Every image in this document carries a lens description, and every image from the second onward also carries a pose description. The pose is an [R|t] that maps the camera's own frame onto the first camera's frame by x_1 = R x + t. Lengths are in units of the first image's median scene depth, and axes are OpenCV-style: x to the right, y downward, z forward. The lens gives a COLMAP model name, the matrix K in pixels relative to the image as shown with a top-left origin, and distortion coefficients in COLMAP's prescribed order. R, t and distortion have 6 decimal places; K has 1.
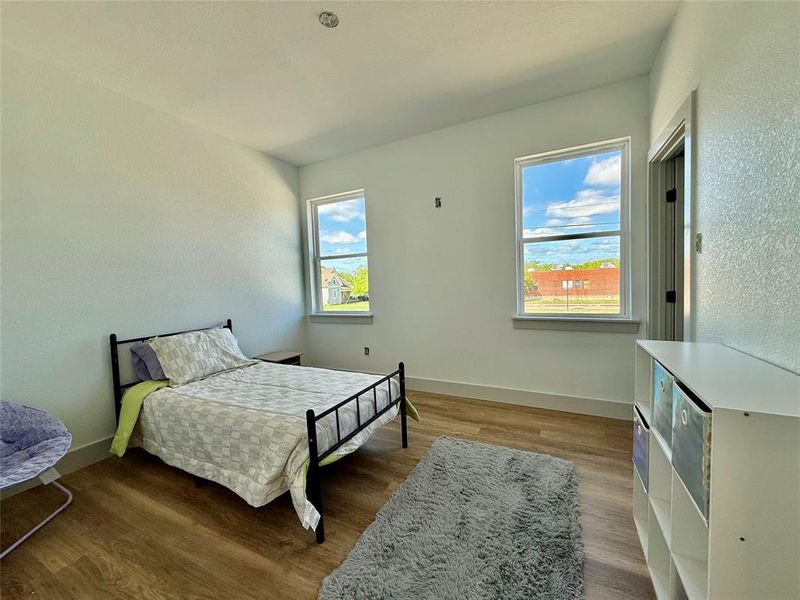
lens RADIAL K [[320.7, 0, 400.0], [0, 320.7, 300.0], [0, 0, 1]] dist [0.001380, 0.000492]
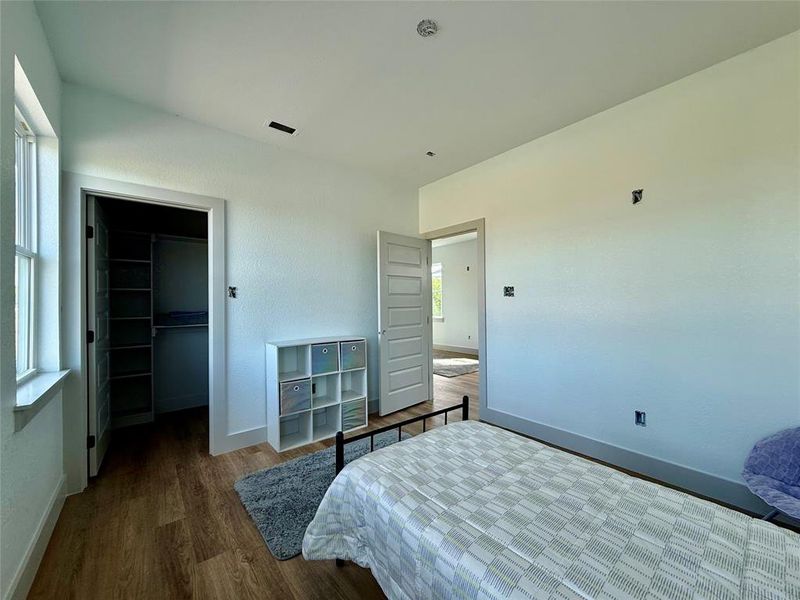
lens RADIAL K [[320.7, 0, 400.0], [0, 320.7, 300.0], [0, 0, 1]] dist [0.001380, 0.000492]
pose [[-0.915968, 0.047622, 0.398415, -0.328249], [0.063482, 0.997626, 0.026703, -0.073212], [-0.396197, 0.049751, -0.916817, 1.312719]]
